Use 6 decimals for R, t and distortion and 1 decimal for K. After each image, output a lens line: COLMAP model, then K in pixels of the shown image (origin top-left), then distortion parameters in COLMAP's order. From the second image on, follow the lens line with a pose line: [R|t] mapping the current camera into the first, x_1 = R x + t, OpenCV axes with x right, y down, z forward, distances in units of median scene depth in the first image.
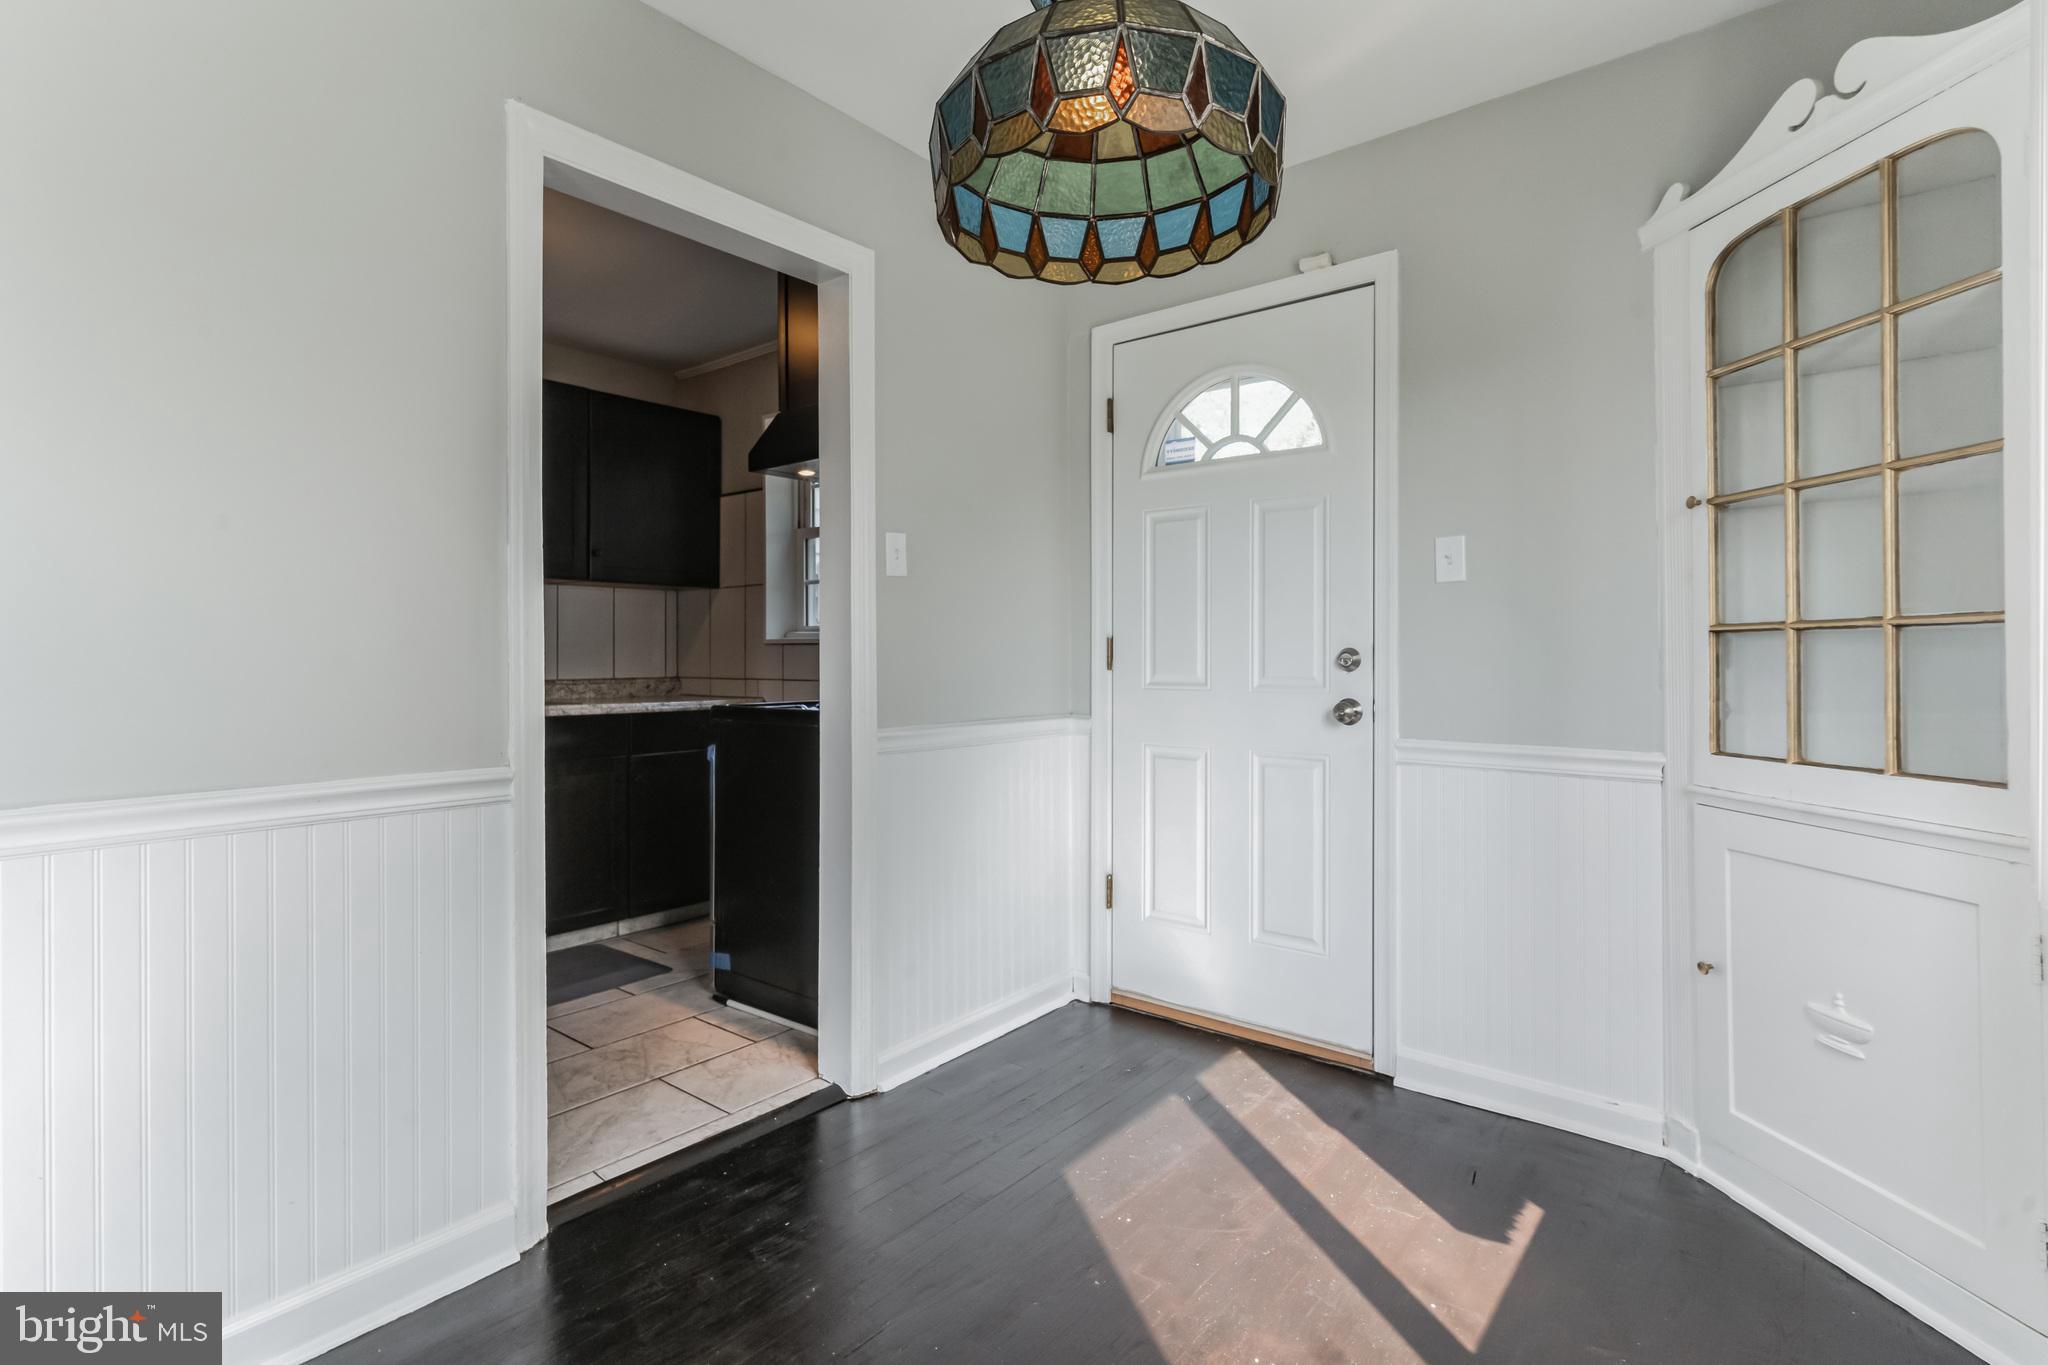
lens RADIAL K [[965.4, 0, 1042.8], [0, 965.4, 648.8], [0, 0, 1]] dist [-0.009740, 0.001626]
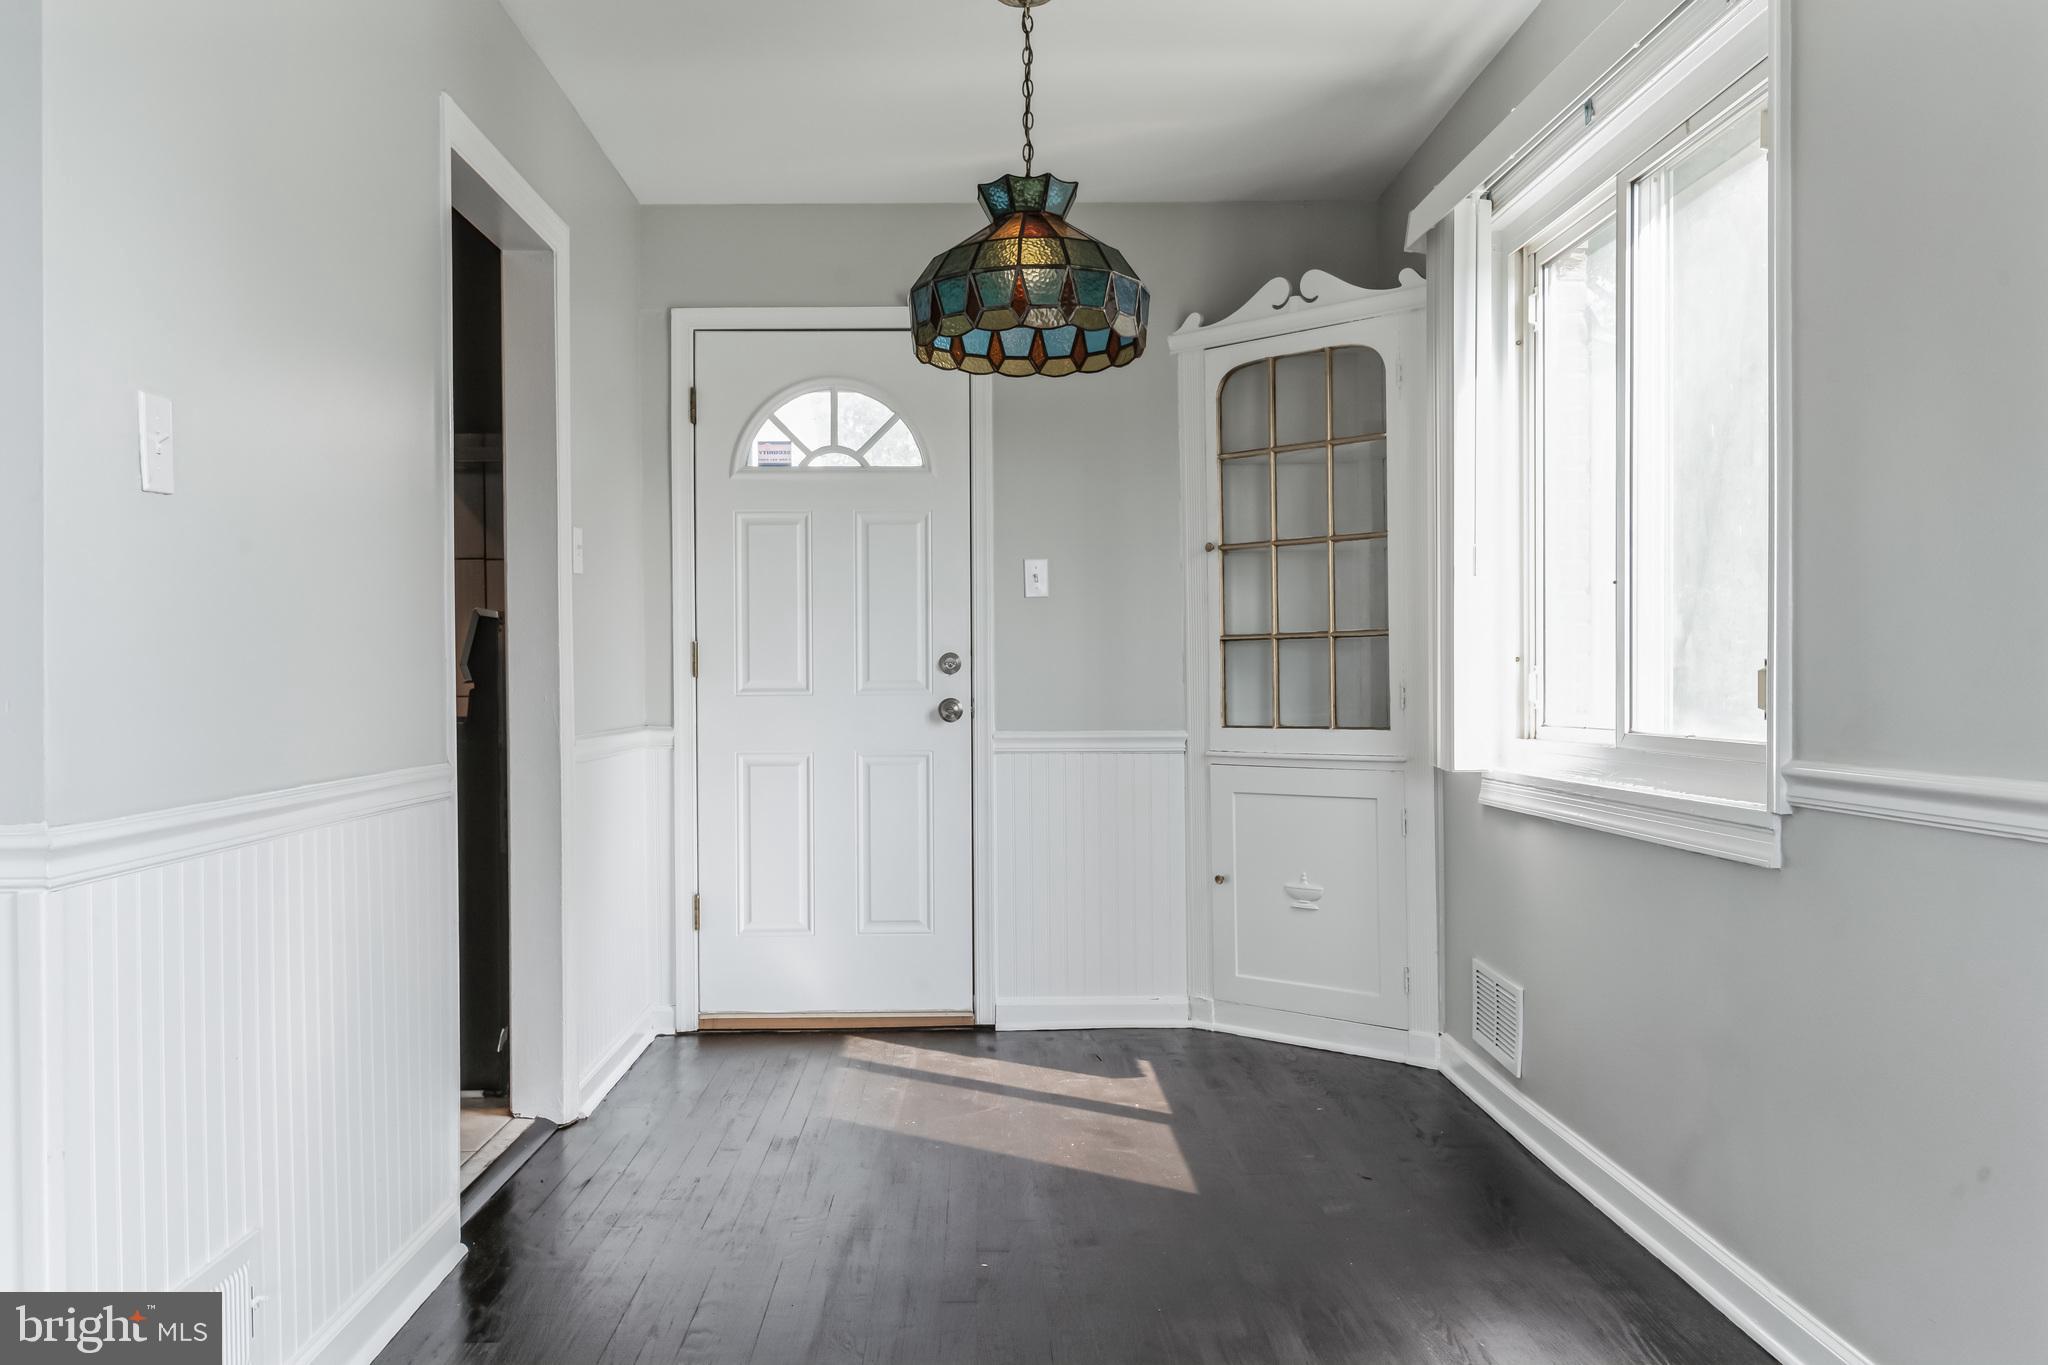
lens RADIAL K [[1570.3, 0, 1024.2], [0, 1570.3, 691.8], [0, 0, 1]] dist [-0.078630, 0.001452]
pose [[0.743199, -0.005458, 0.669049, -0.956576], [0.003612, 0.999985, 0.004146, 0.042395], [-0.669061, -0.000664, 0.743207, -0.464720]]
